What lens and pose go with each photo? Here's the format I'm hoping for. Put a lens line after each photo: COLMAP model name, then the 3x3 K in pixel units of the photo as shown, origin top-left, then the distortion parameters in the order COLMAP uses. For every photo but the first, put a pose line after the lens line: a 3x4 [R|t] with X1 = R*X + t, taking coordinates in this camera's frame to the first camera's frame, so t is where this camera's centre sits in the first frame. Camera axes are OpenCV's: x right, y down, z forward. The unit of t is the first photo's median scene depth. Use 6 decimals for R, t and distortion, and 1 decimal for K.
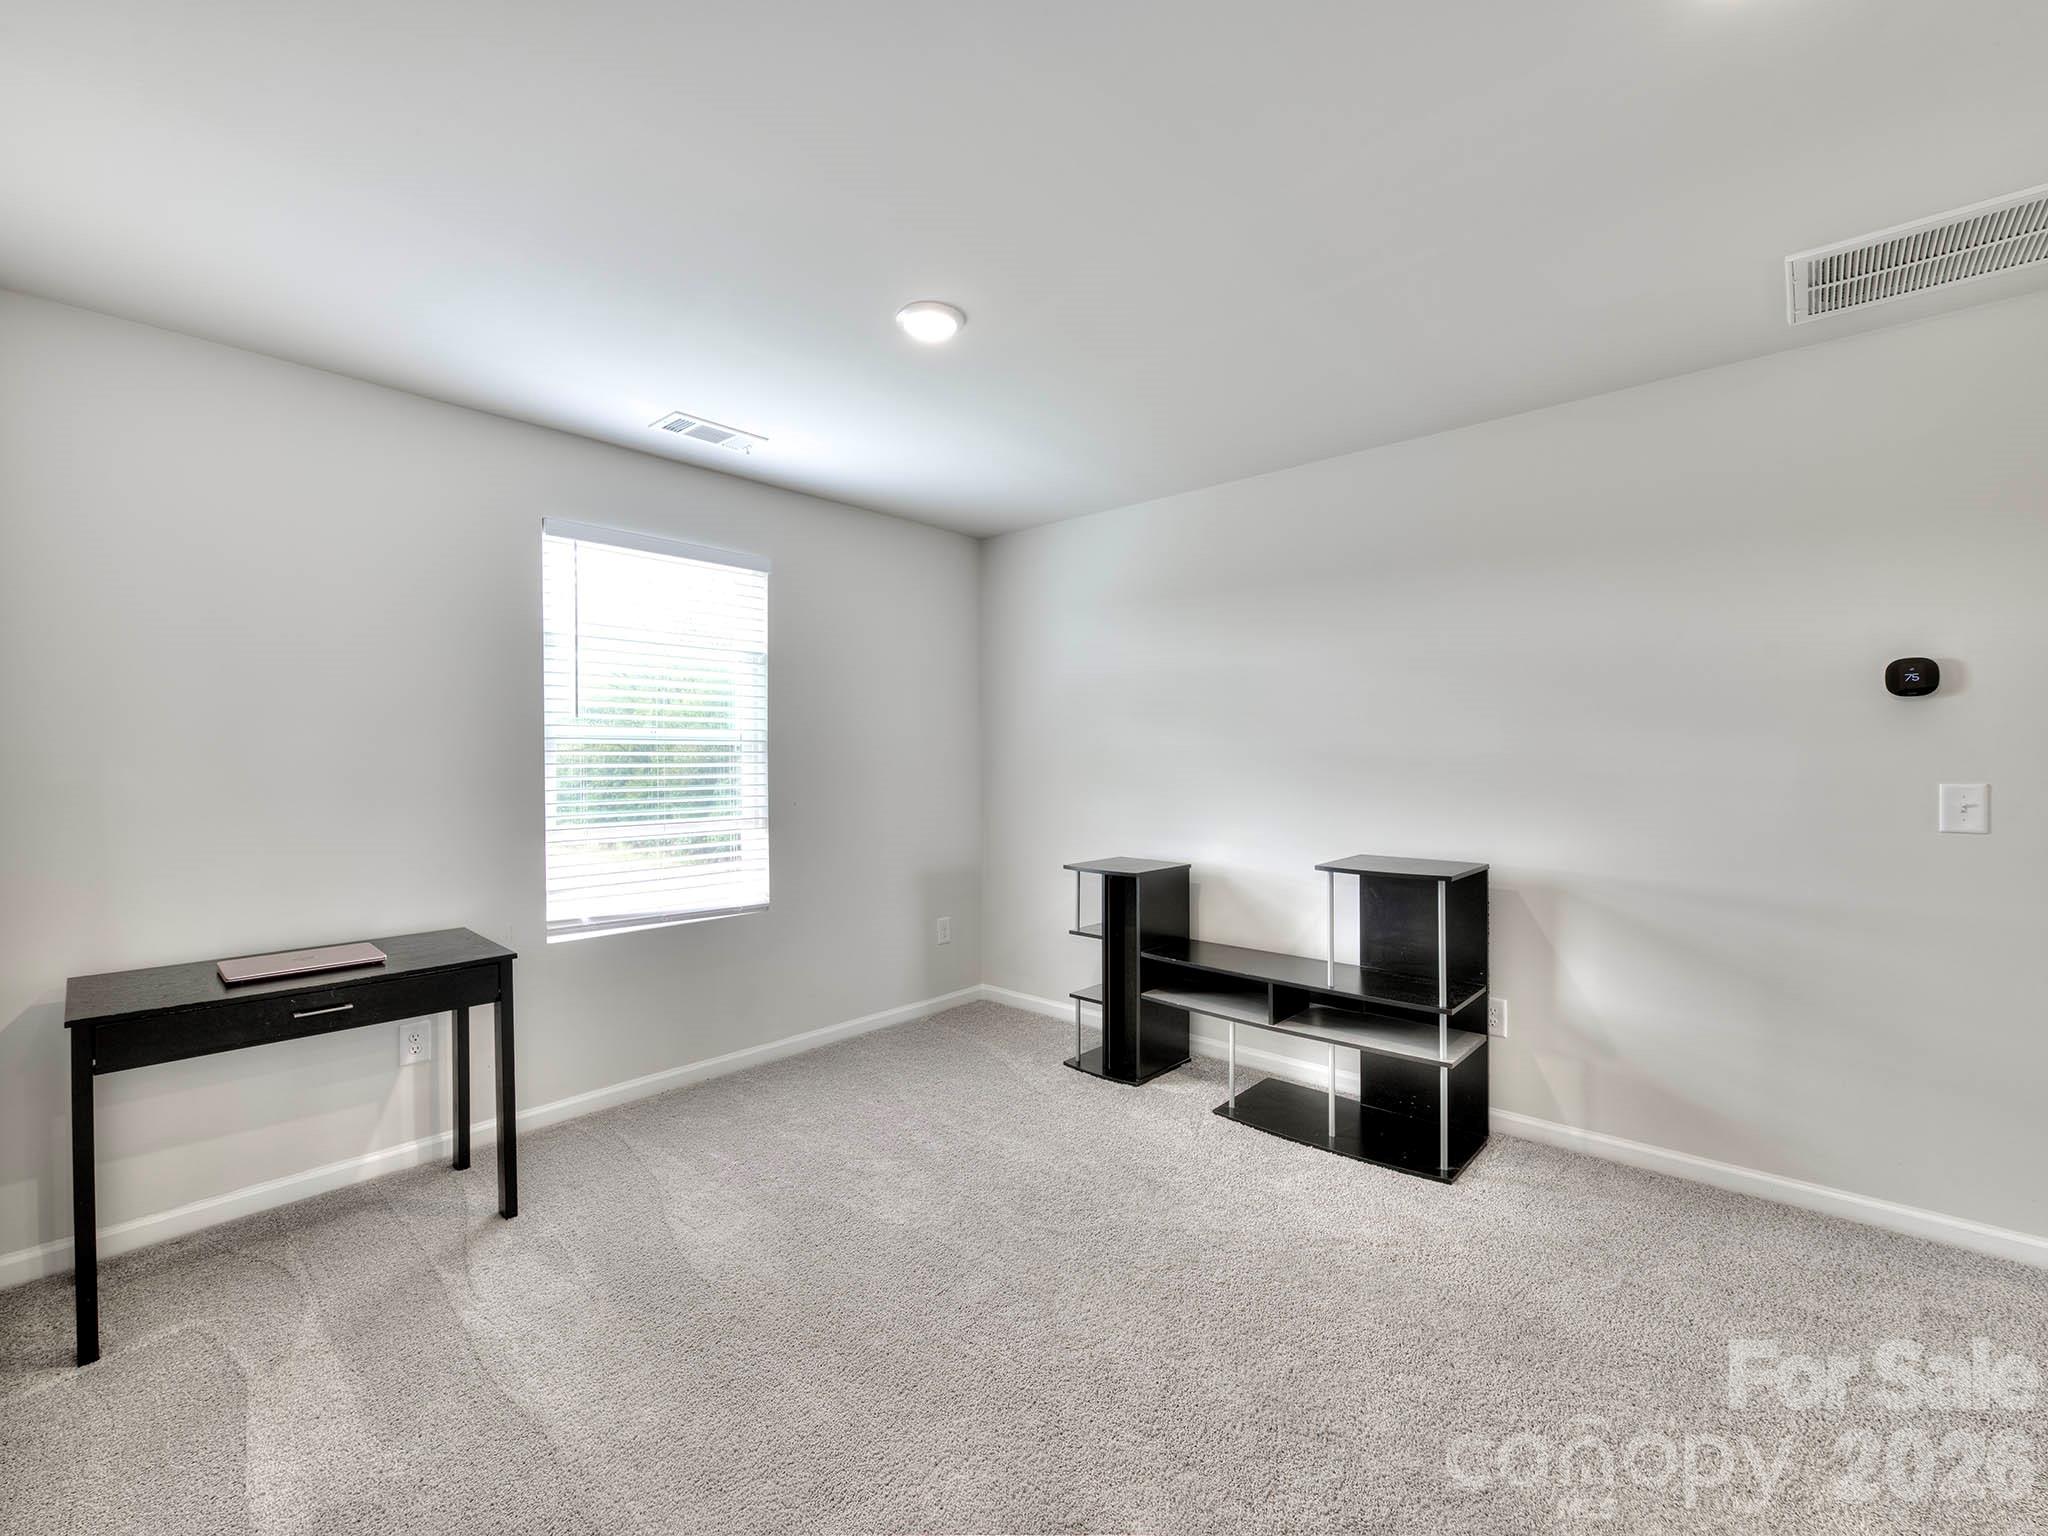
lens RADIAL K [[889.5, 0, 1020.4], [0, 889.5, 760.0], [0, 0, 1]] dist [0.015299, -0.006156]
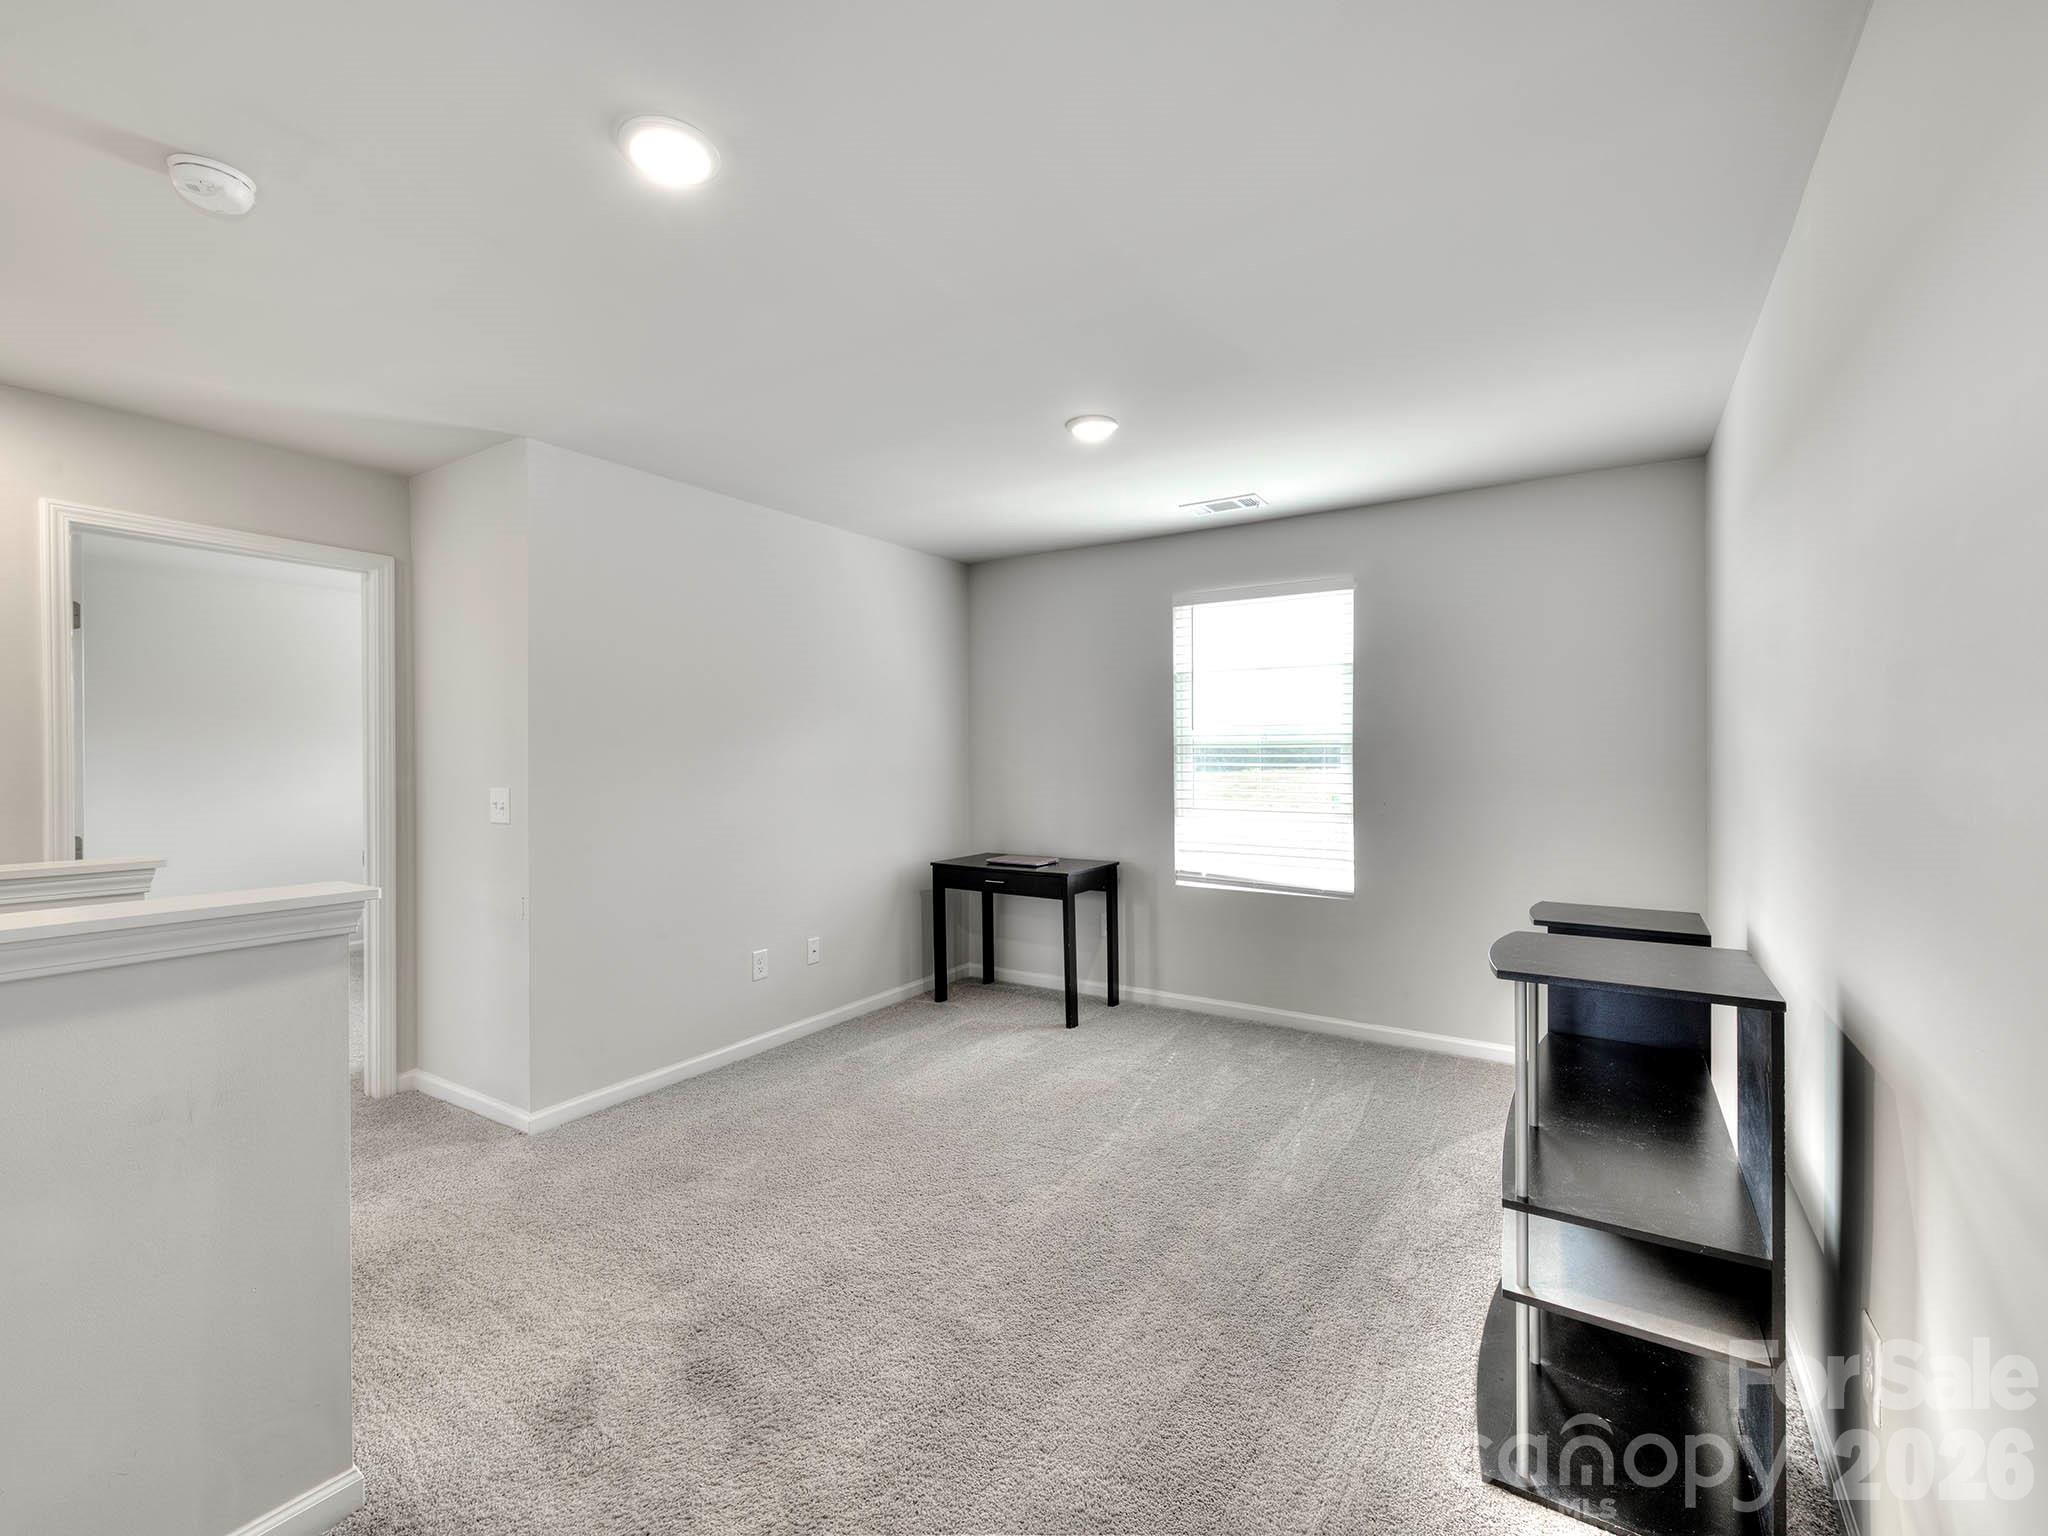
lens RADIAL K [[889.5, 0, 1020.4], [0, 889.5, 760.0], [0, 0, 1]] dist [0.015299, -0.006156]
pose [[0.149538, 0.007748, -0.988726, 0.866872], [-0.000497, 0.999970, 0.007761, -0.010896], [0.988756, -0.000669, 0.149537, 0.522053]]
